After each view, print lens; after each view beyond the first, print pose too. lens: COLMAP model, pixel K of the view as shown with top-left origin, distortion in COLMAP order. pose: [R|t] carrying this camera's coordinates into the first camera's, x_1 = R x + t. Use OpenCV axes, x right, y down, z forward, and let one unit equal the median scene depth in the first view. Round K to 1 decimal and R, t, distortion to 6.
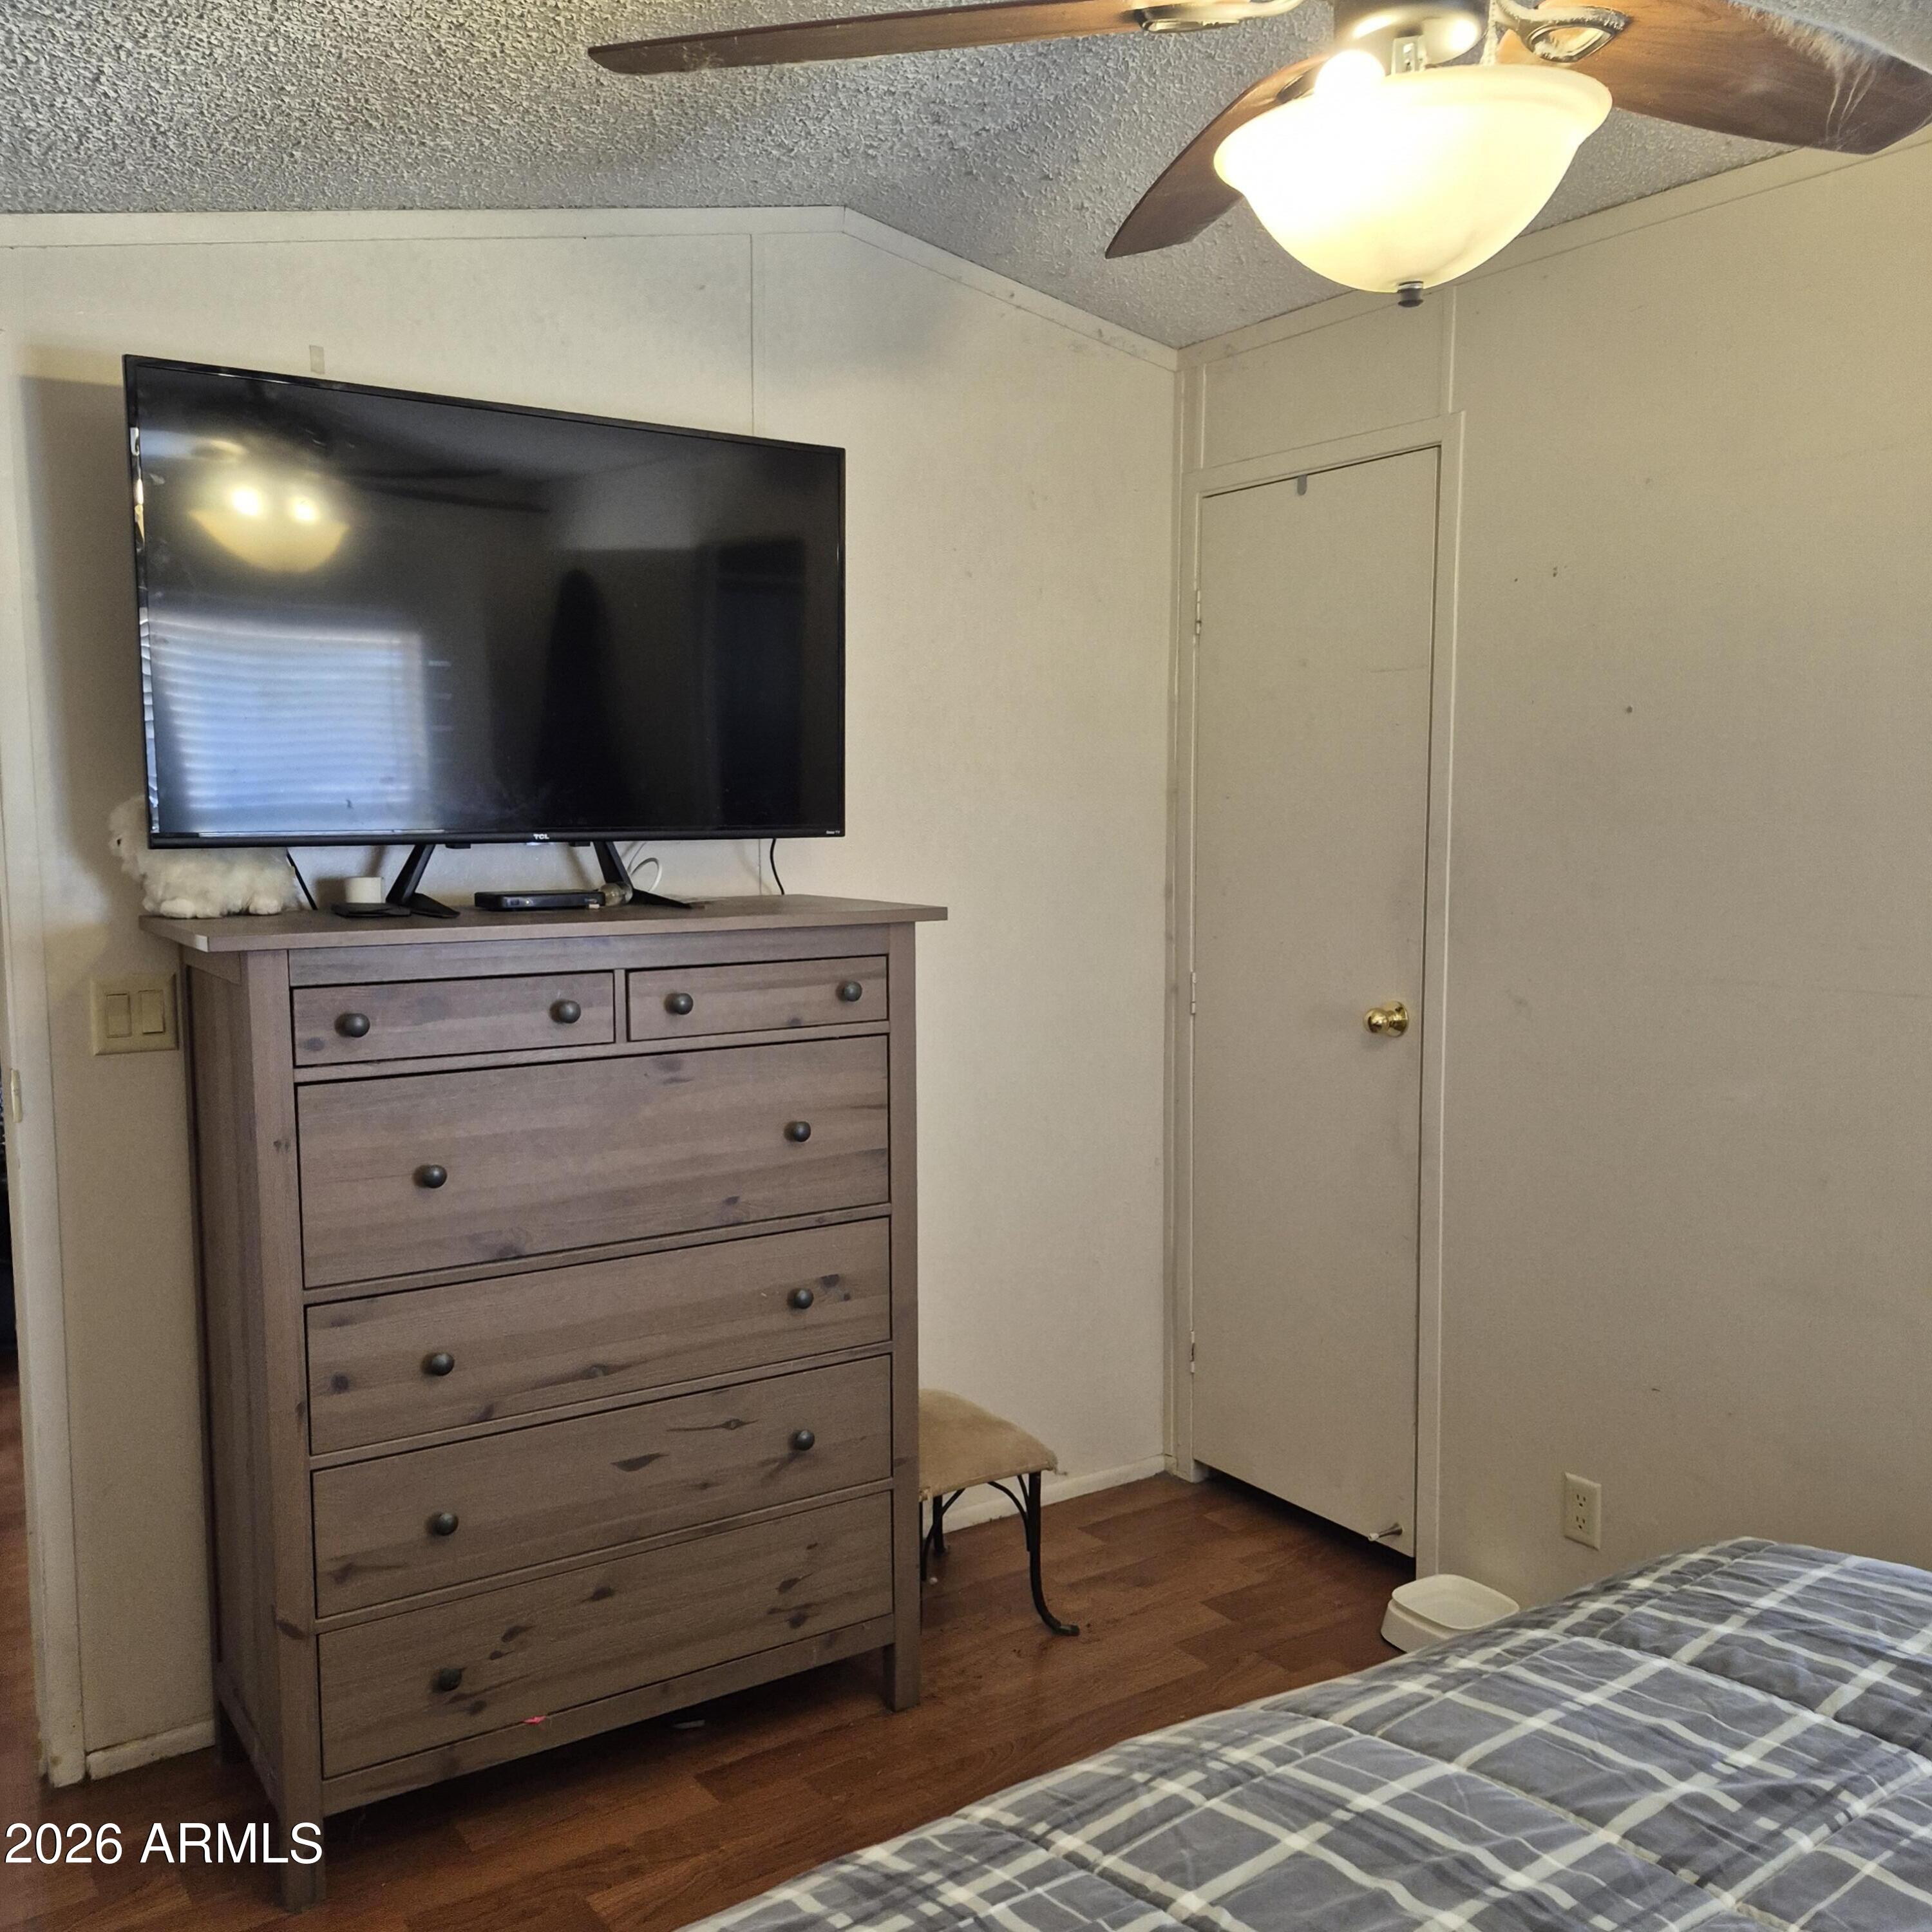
lens RADIAL K [[1789.7, 0, 934.5], [0, 1789.7, 989.5], [0, 0, 1]] dist [0.094615, -0.109586]
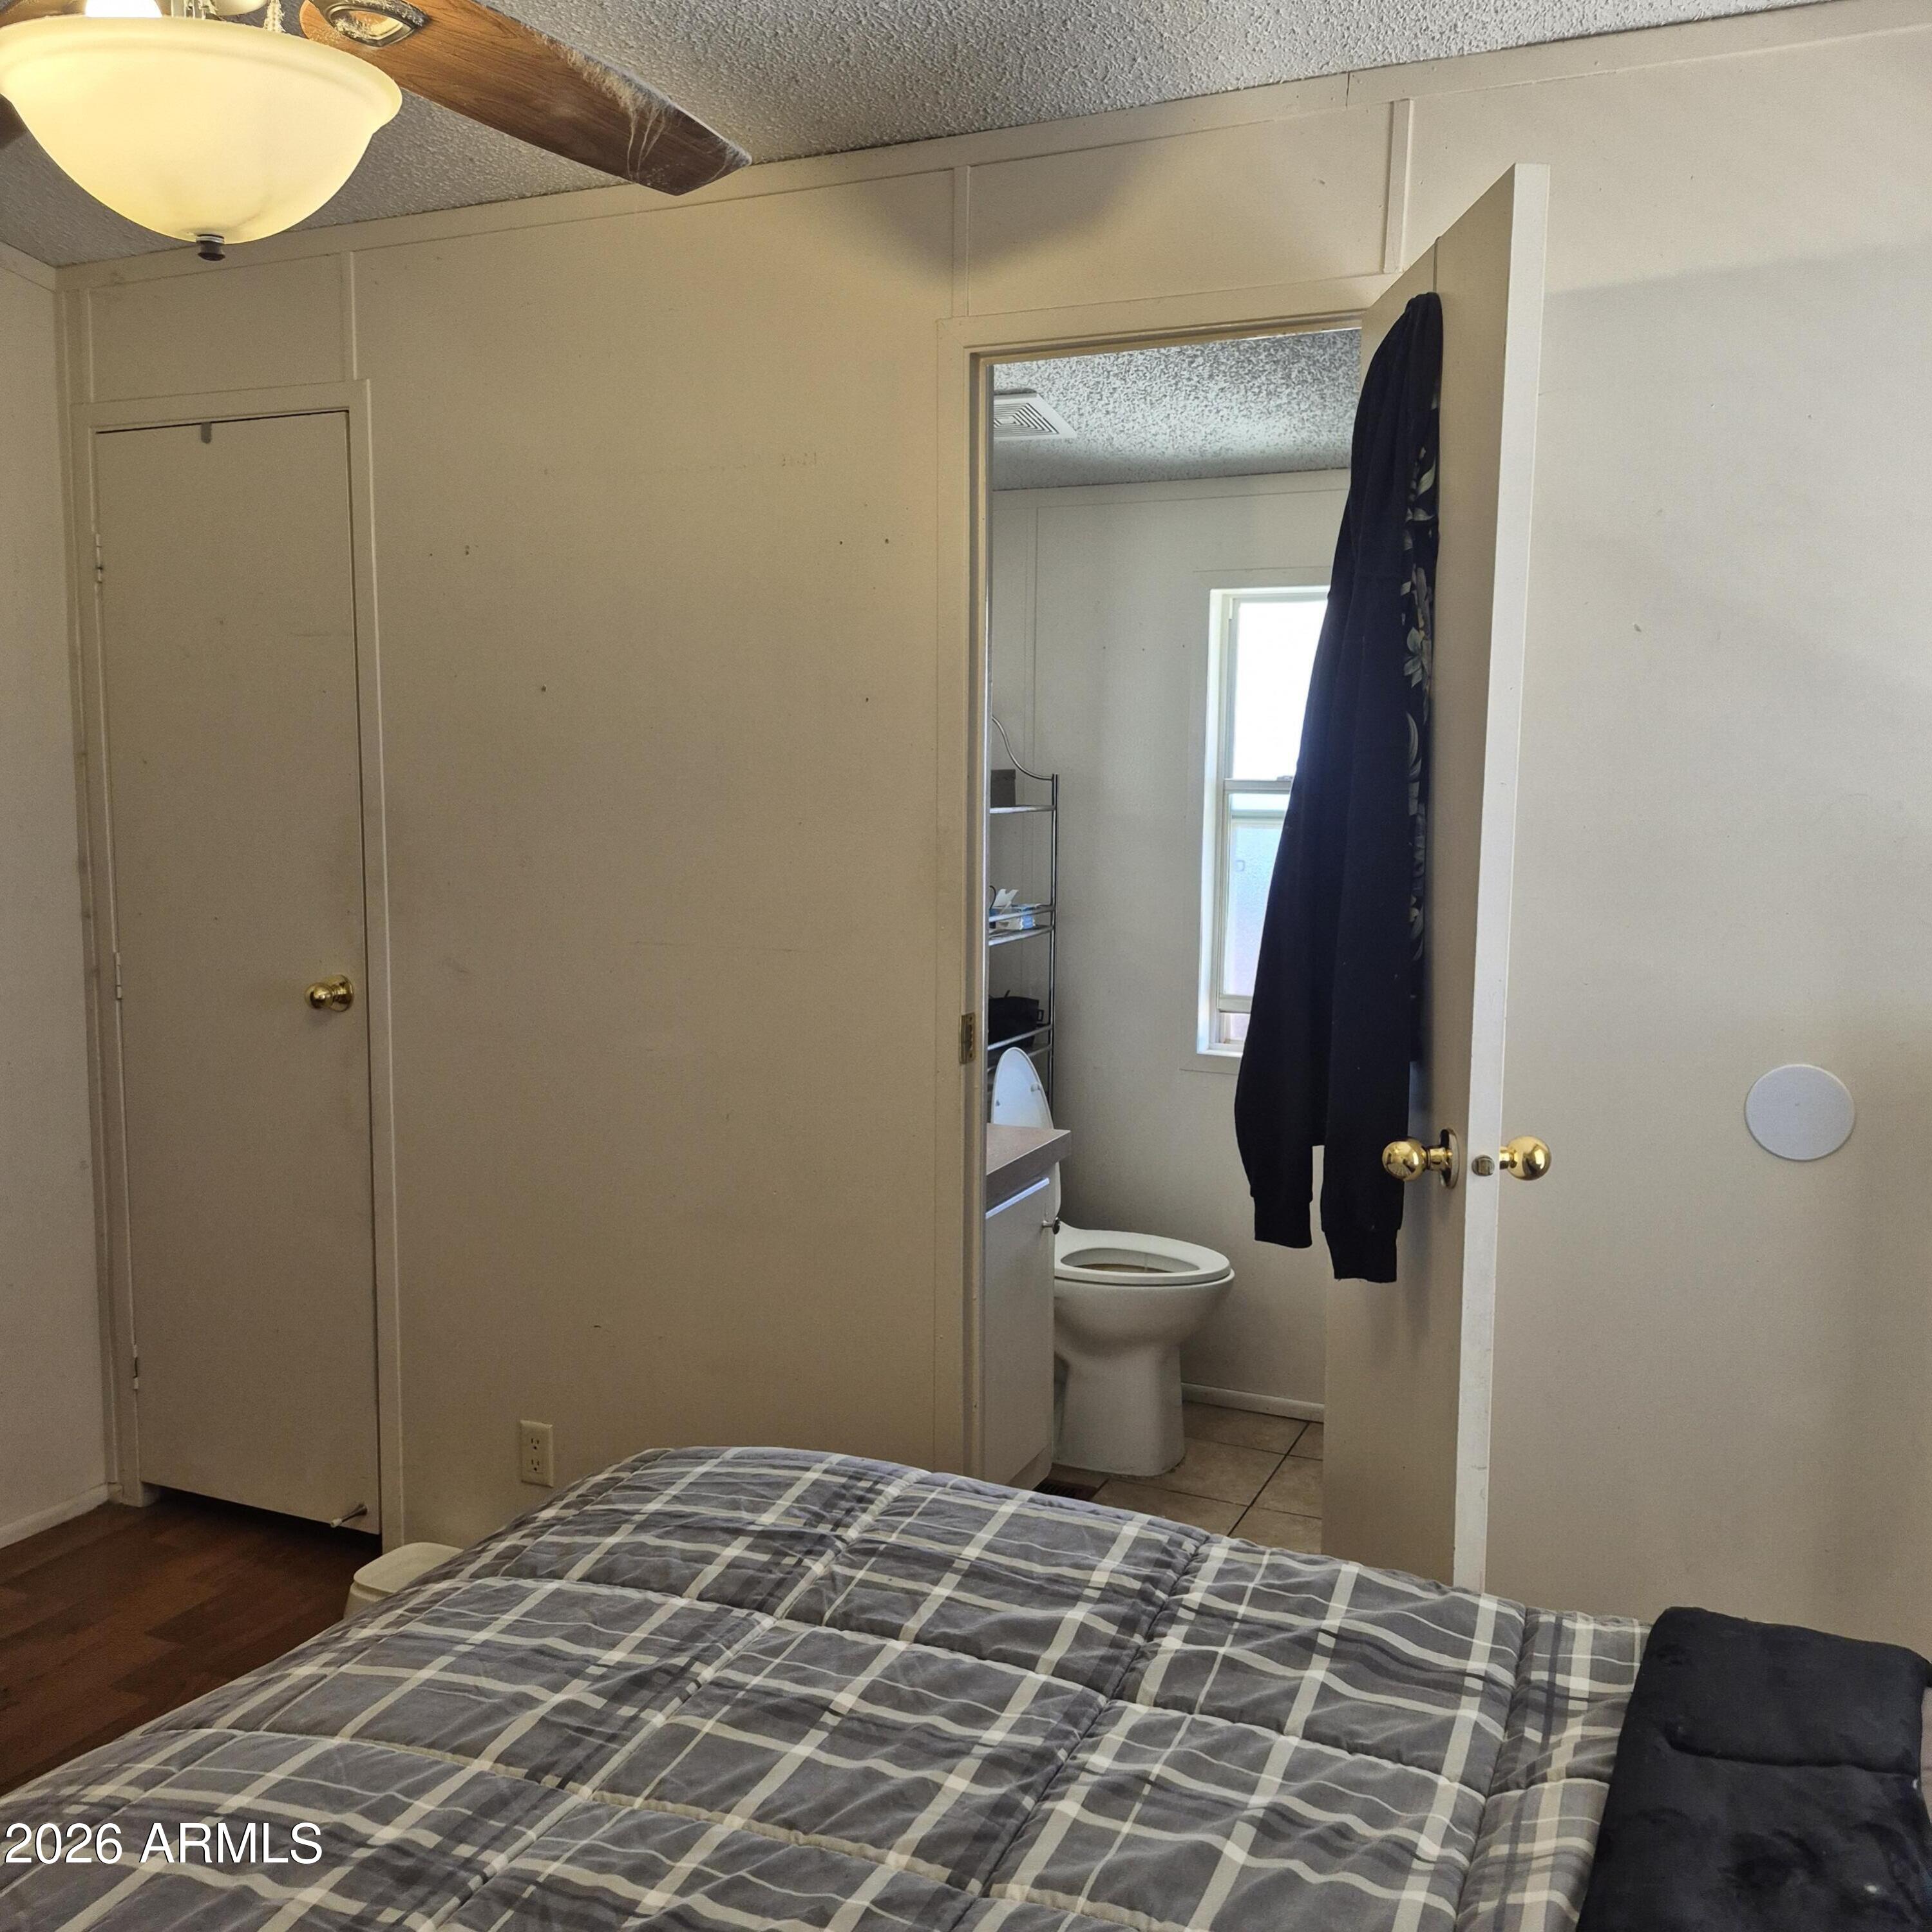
lens RADIAL K [[1781.9, 0, 957.2], [0, 1781.9, 972.8], [0, 0, 1]] dist [0.099623, -0.138861]
pose [[0.845755, -0.044280, 0.531732, 0.030771], [0.040442, 0.999004, 0.018867, 0.000783], [-0.532037, 0.005548, 0.846703, -0.012221]]
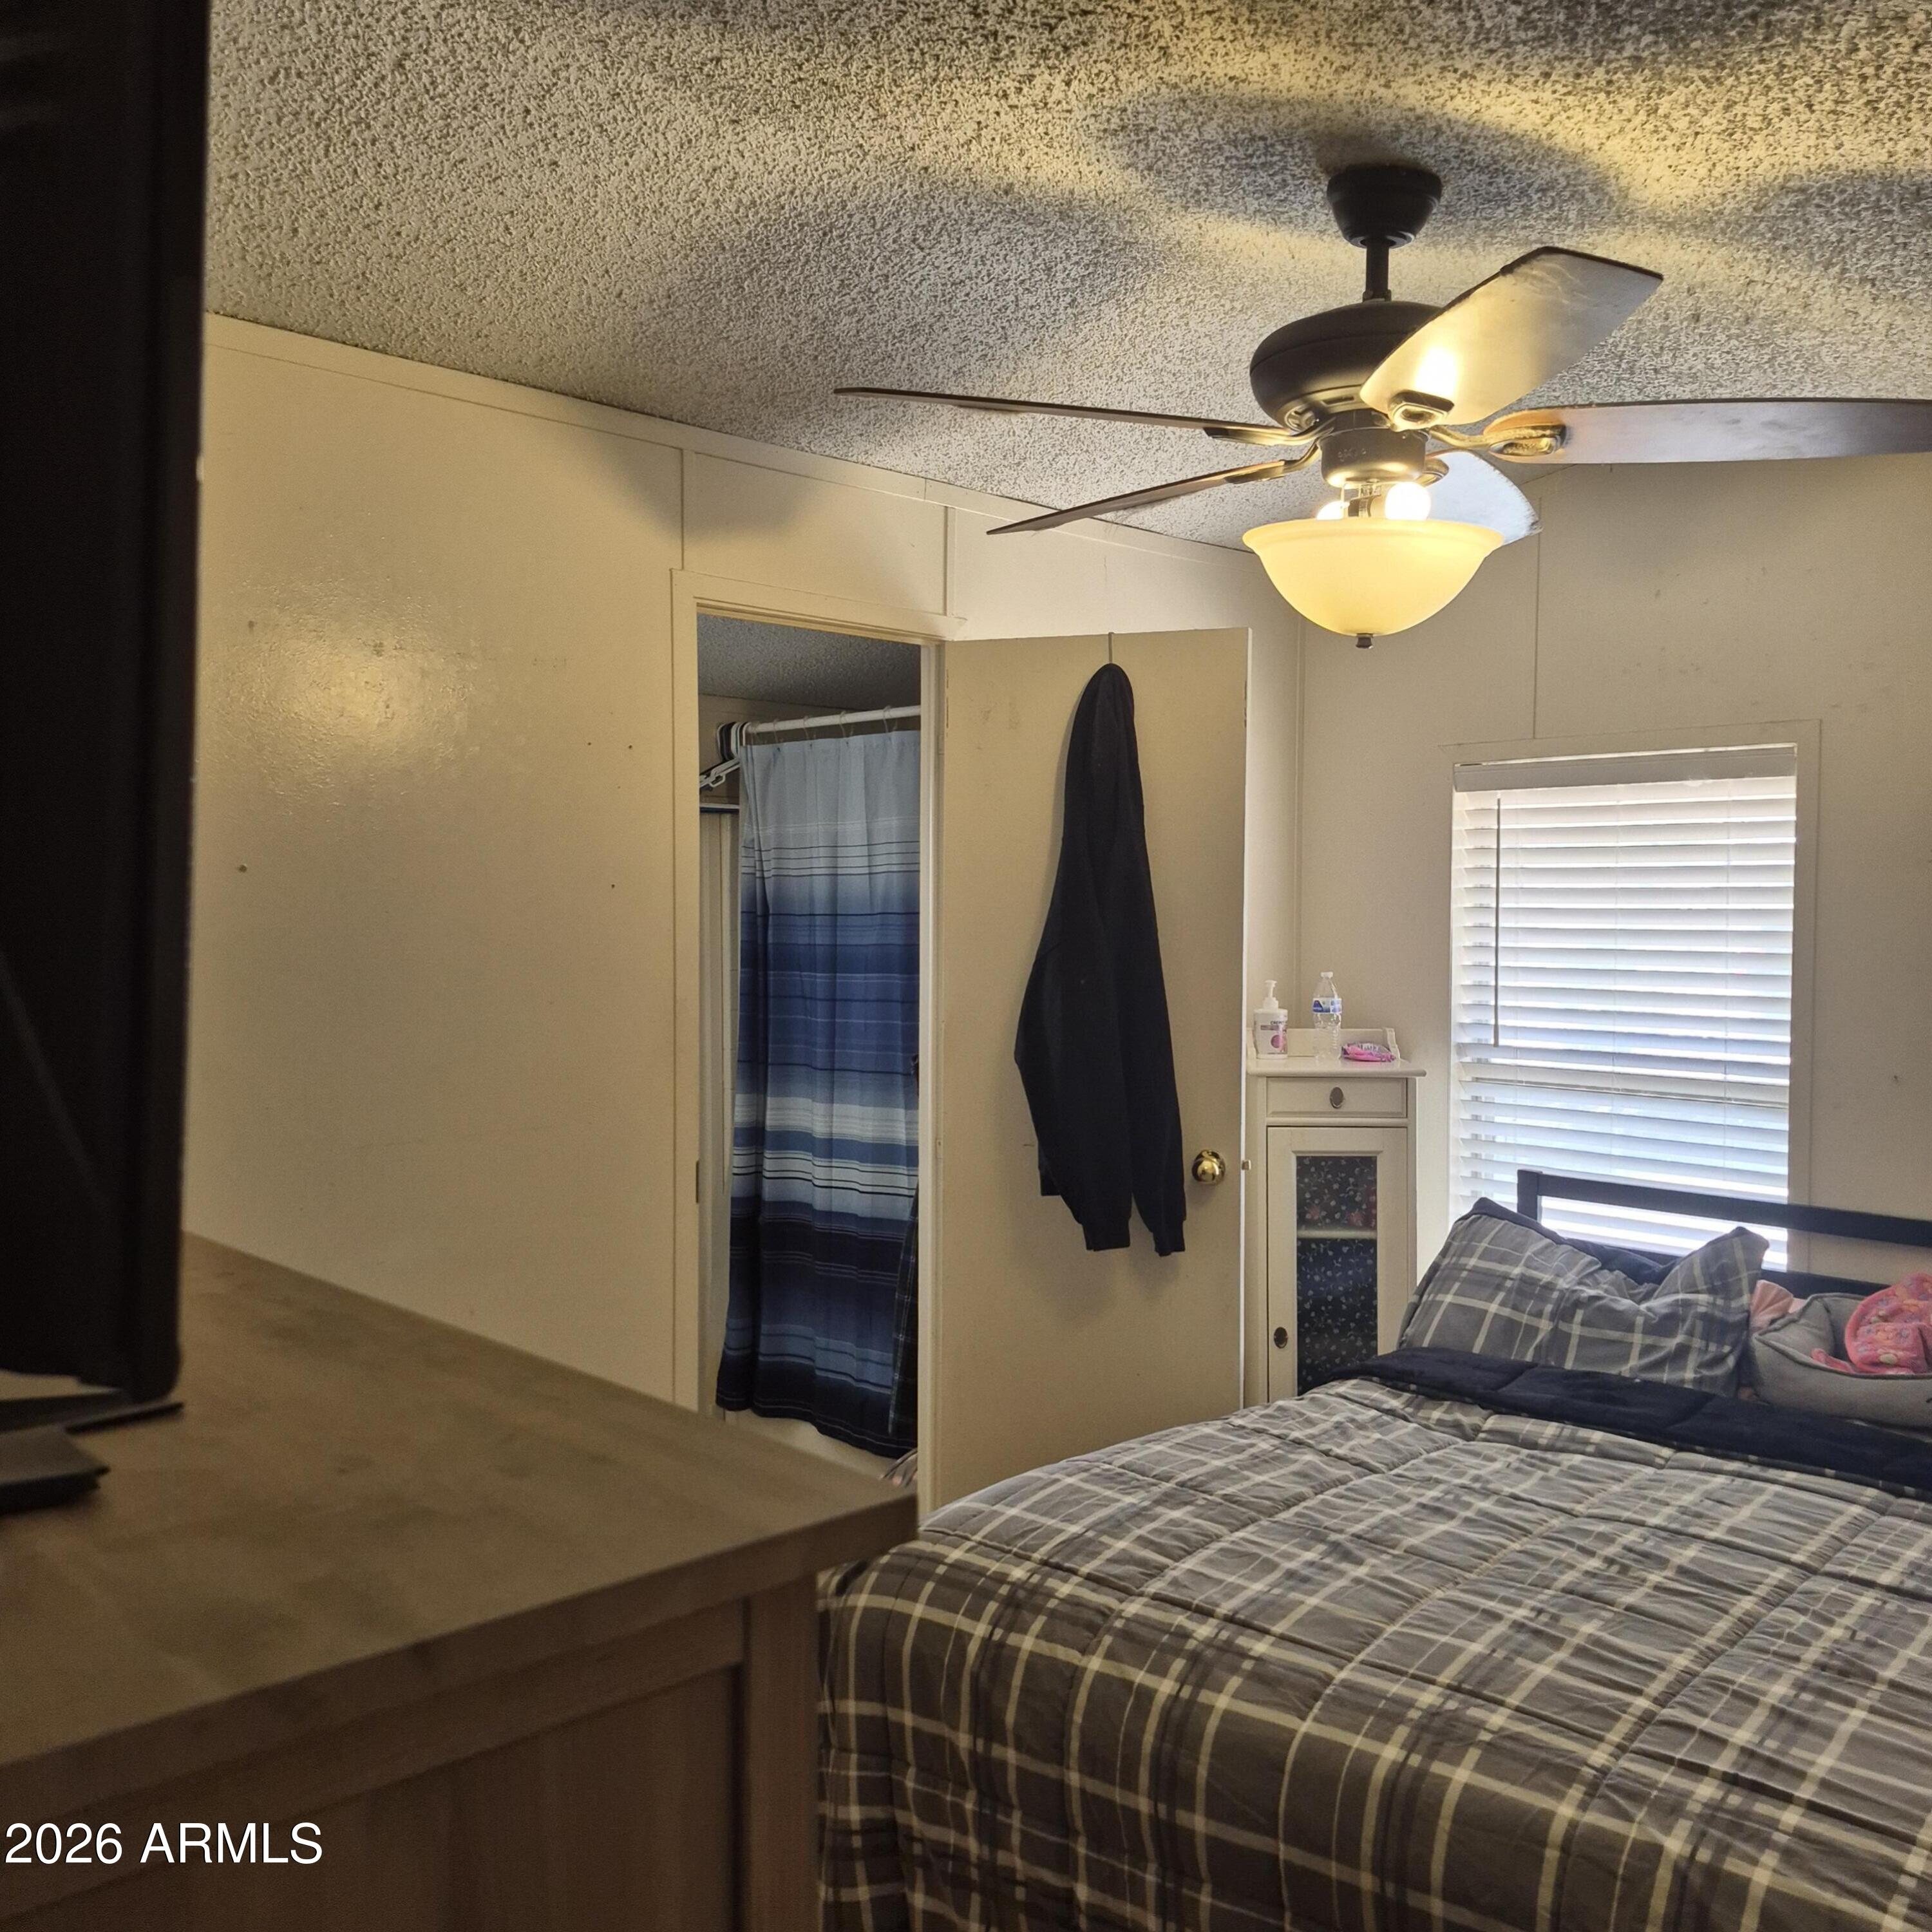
lens RADIAL K [[1793.6, 0, 922.3], [0, 1793.6, 941.2], [0, 0, 1]] dist [0.094830, -0.142229]
pose [[-0.175811, -0.023340, 0.984147, -0.579763], [0.093800, 0.994773, 0.040349, -0.121757], [-0.979945, 0.099407, -0.172703, 0.838408]]
